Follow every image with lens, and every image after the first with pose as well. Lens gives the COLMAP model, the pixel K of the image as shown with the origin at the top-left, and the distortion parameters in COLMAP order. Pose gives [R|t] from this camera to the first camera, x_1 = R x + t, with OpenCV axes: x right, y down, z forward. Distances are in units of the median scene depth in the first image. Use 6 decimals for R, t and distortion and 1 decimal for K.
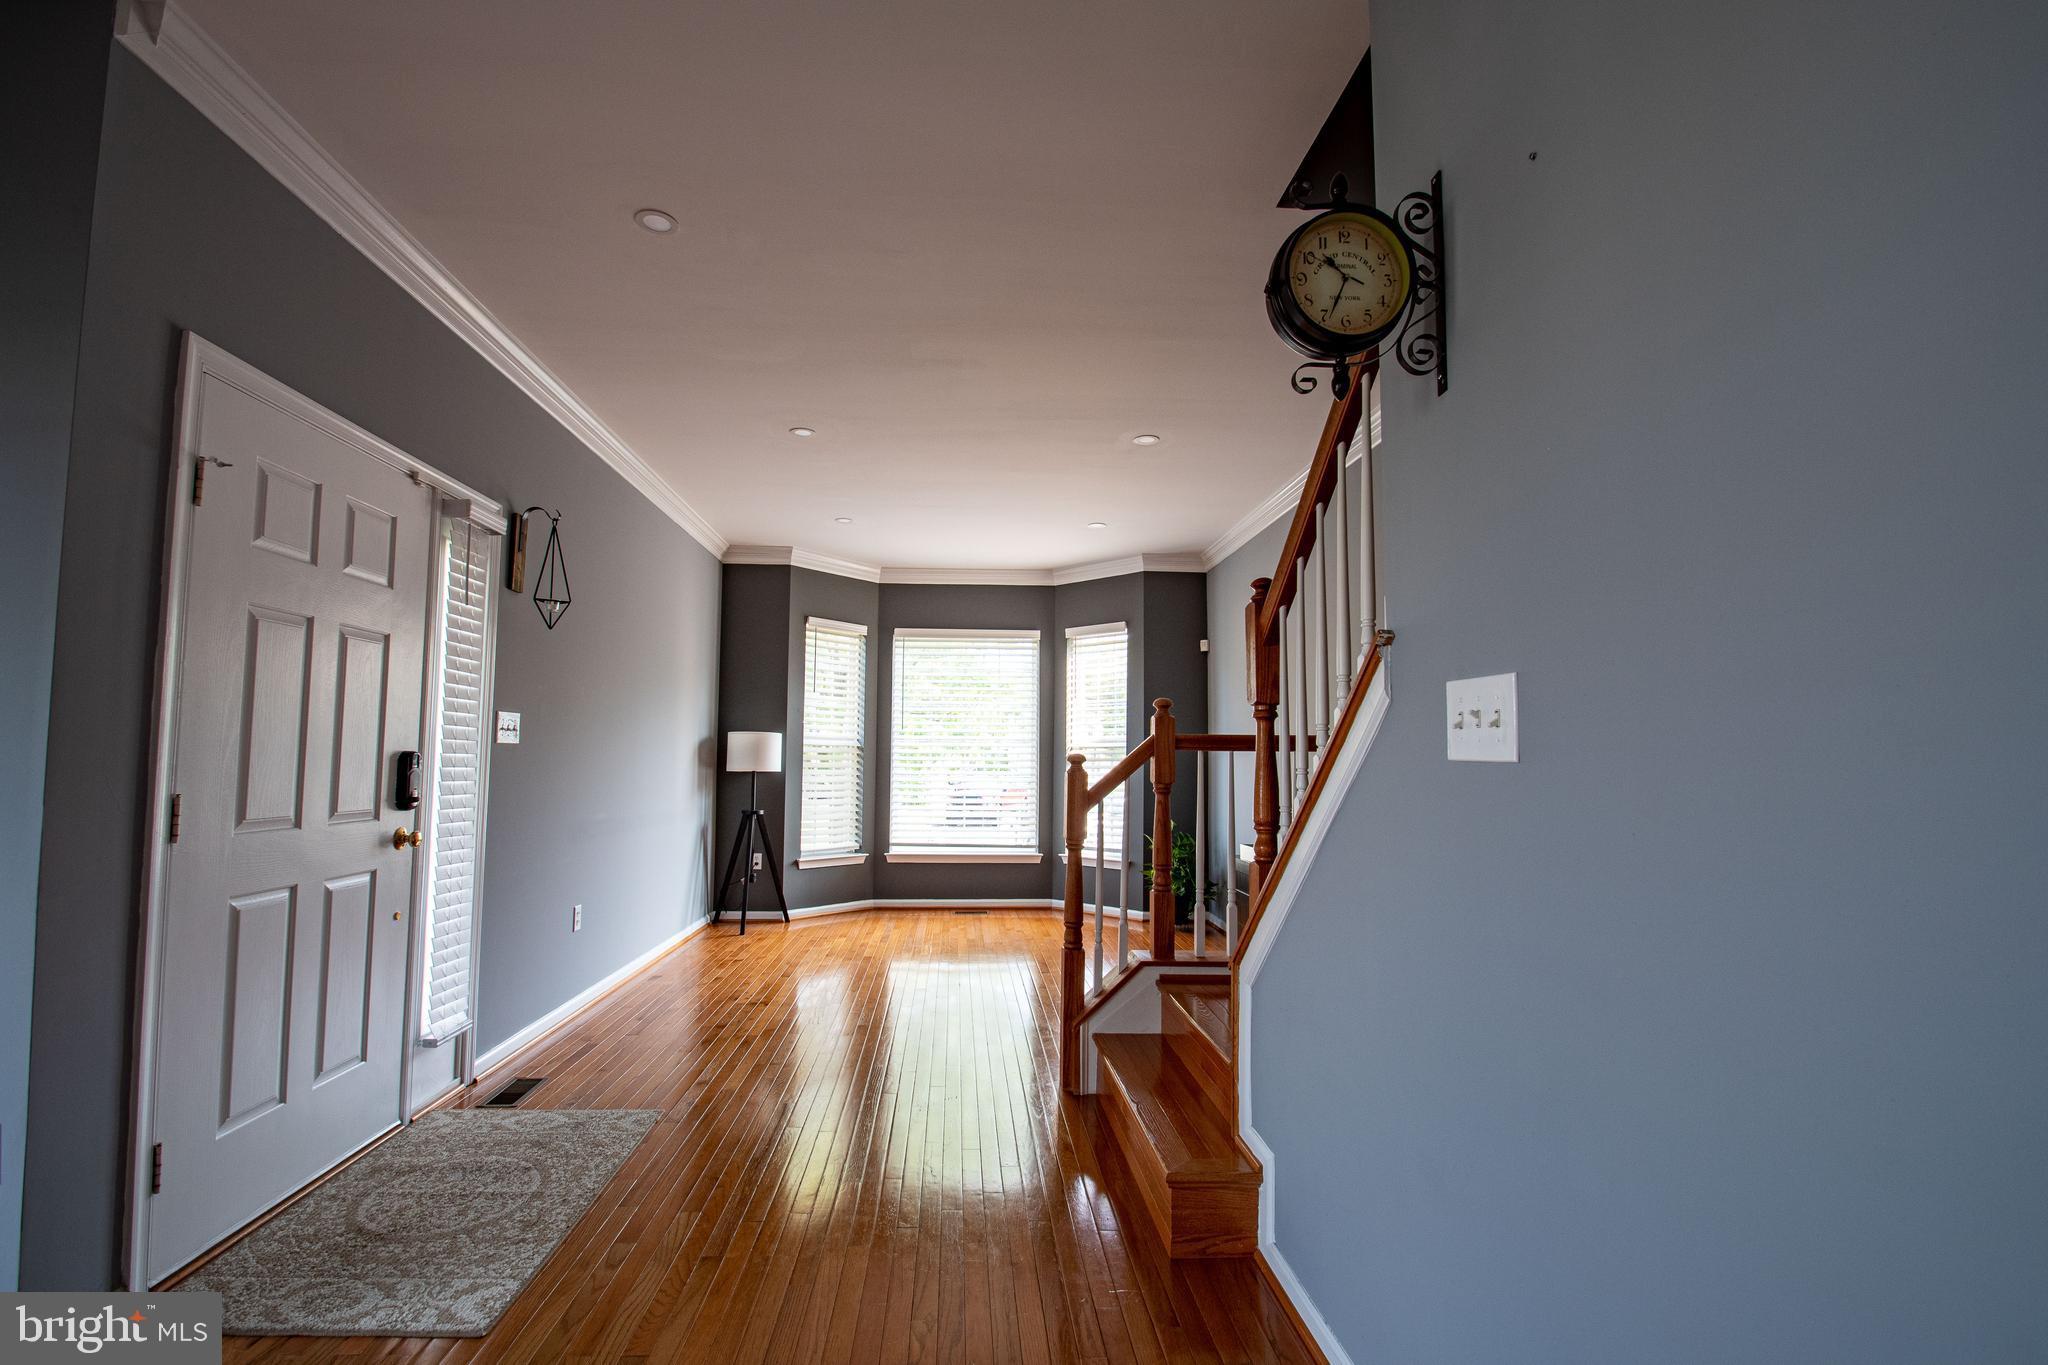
lens RADIAL K [[919.6, 0, 993.9], [0, 919.6, 697.8], [0, 0, 1]] dist [0.000857, -0.000449]
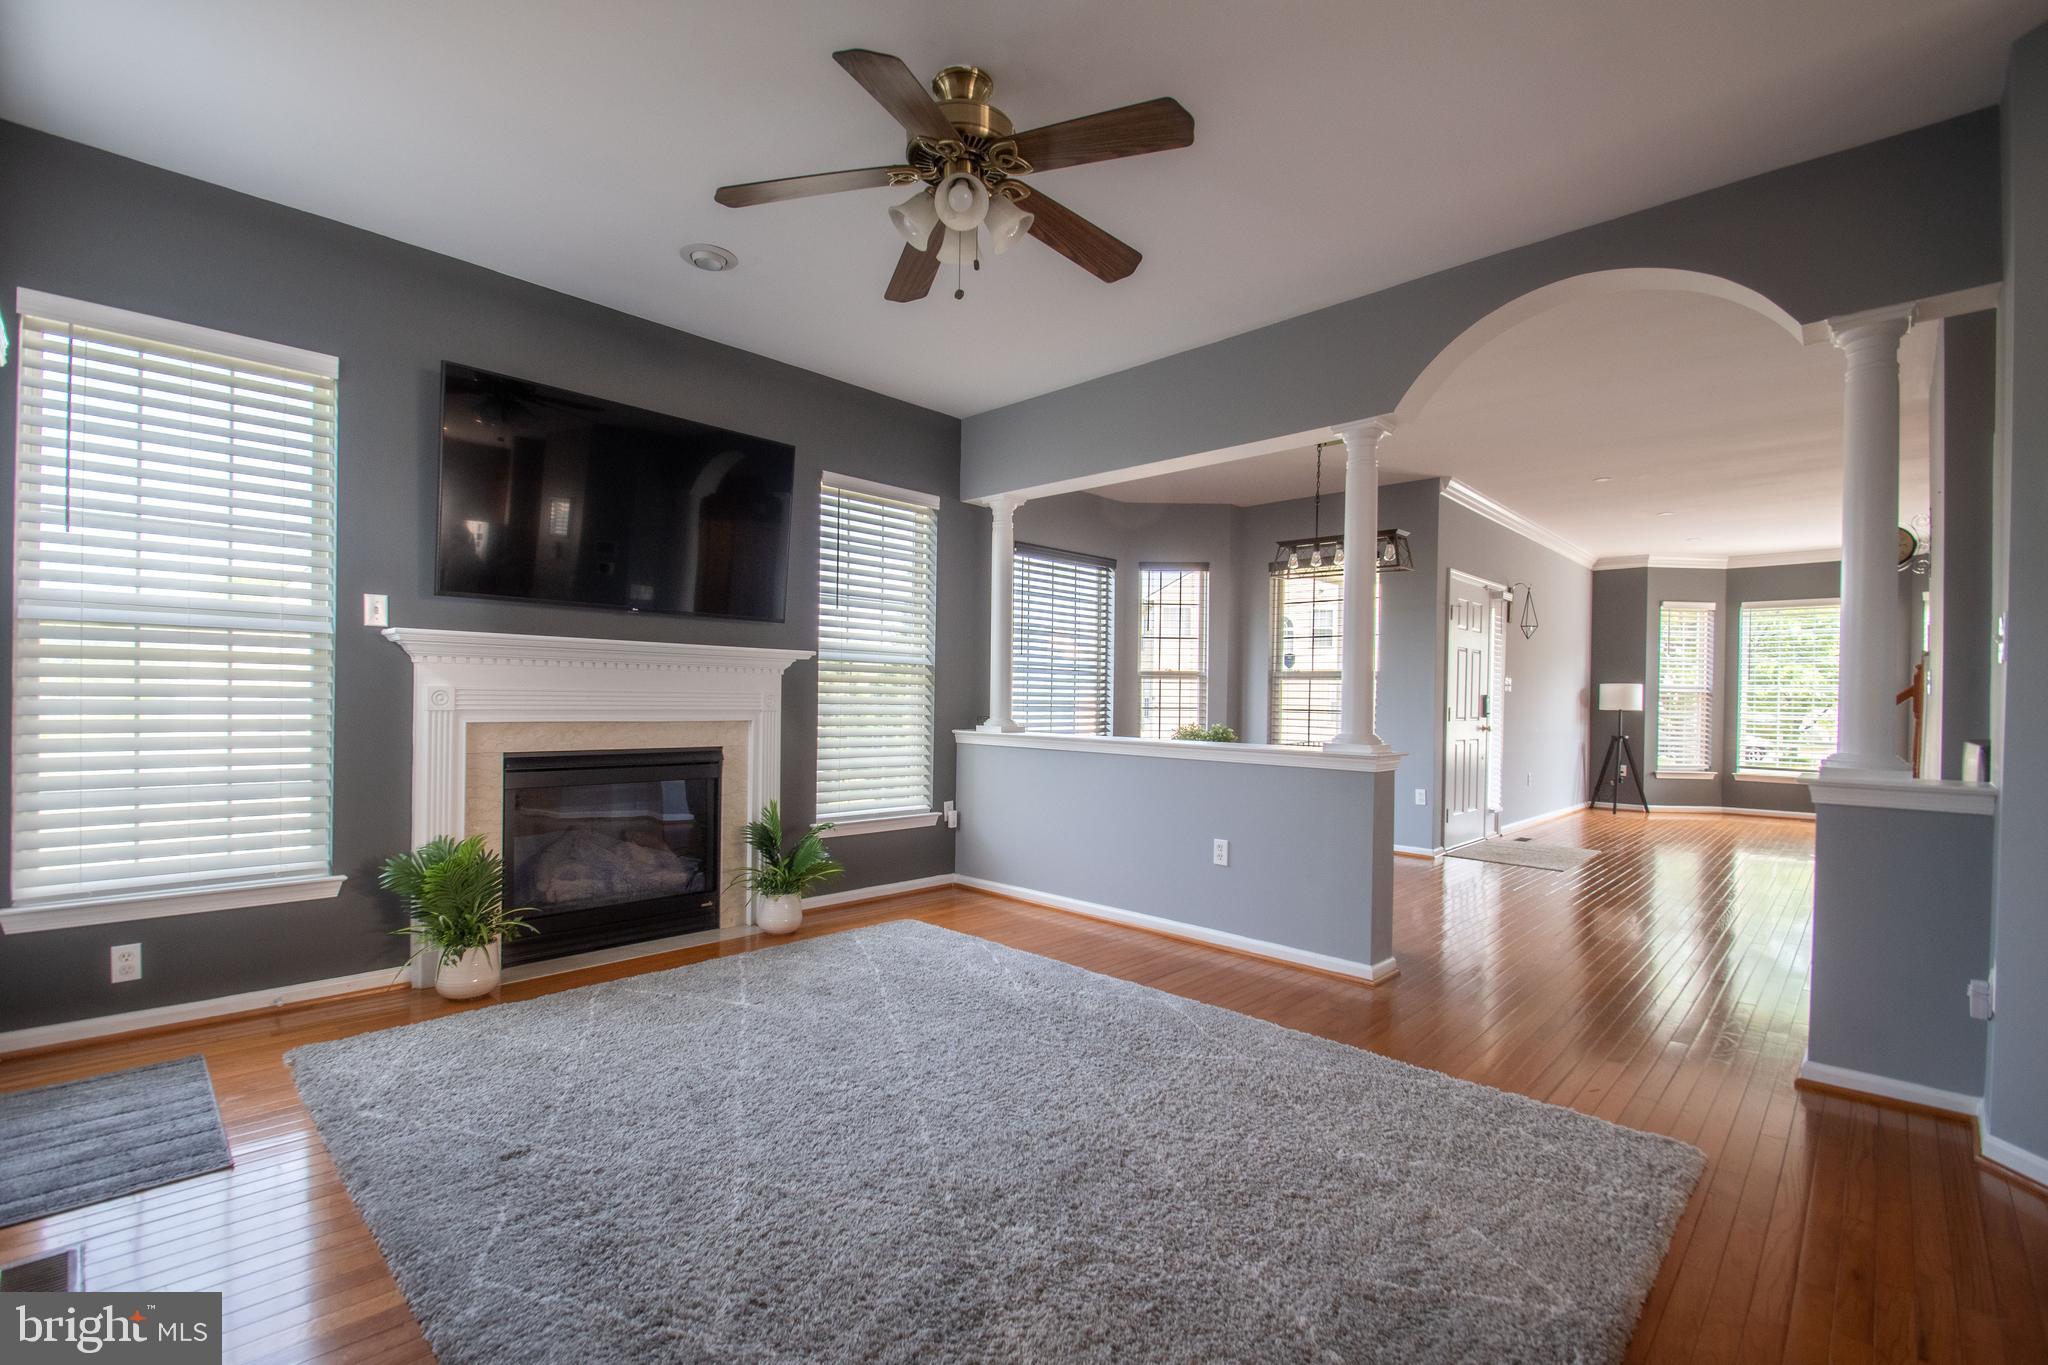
lens RADIAL K [[919.6, 0, 993.9], [0, 919.6, 697.8], [0, 0, 1]] dist [0.000857, -0.000449]
pose [[0.689358, 0.002906, -0.724415, 0.121812], [0.037570, 0.998503, 0.039757, -0.038017], [0.723446, -0.054623, 0.688217, -0.770900]]
